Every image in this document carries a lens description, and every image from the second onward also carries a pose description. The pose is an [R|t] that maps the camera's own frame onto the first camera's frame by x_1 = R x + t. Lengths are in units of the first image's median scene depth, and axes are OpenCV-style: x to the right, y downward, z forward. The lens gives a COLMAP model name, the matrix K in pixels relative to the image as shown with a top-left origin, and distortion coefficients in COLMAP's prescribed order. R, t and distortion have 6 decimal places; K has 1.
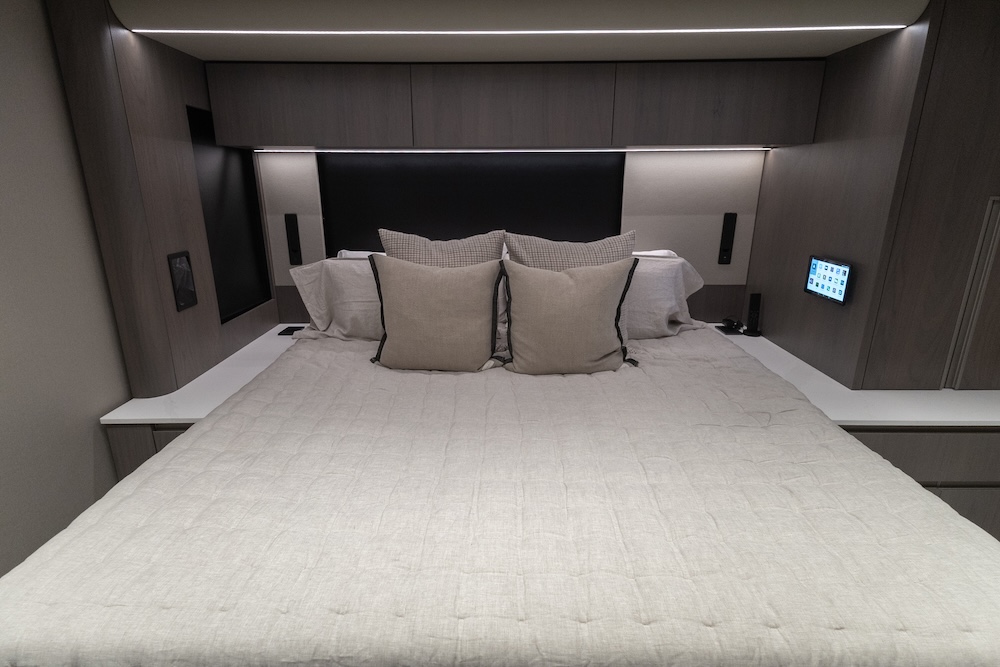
lens RADIAL K [[507.4, 0, 496.2], [0, 507.4, 326.7], [0, 0, 1]] dist [0.013599, -0.000745]
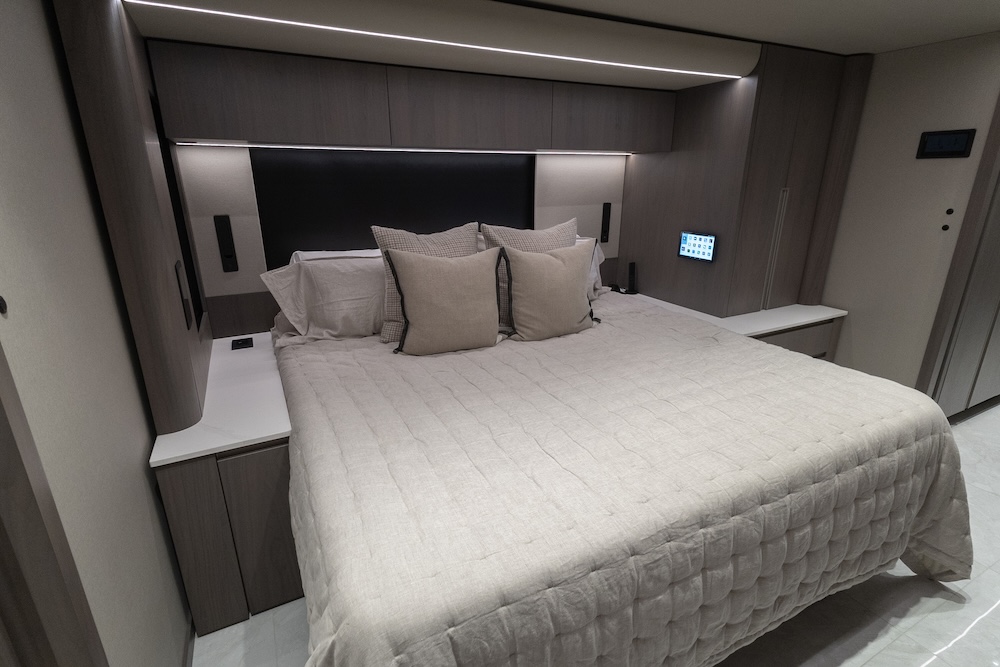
lens RADIAL K [[487.1, 0, 500.0], [0, 487.1, 333.5], [0, 0, 1]] dist [0.016004, -0.006342]
pose [[0.884608, -0.143462, 0.443720, -0.486559], [0.129761, 0.989650, 0.061275, -0.004675], [-0.447918, 0.003373, 0.894068, 0.004324]]
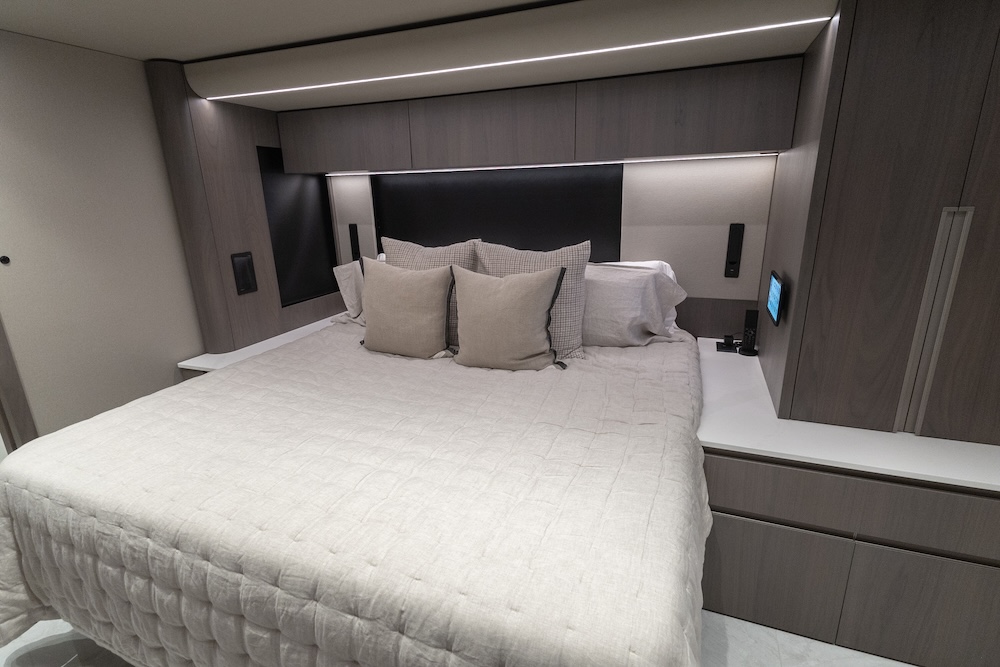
lens RADIAL K [[487.1, 0, 500.0], [0, 487.1, 333.5], [0, 0, 1]] dist [0.016004, -0.006342]
pose [[0.933131, 0.079586, -0.350616, 0.484142], [-0.076564, 0.996811, 0.022498, -0.008765], [0.351289, 0.005850, 0.936249, -0.001214]]
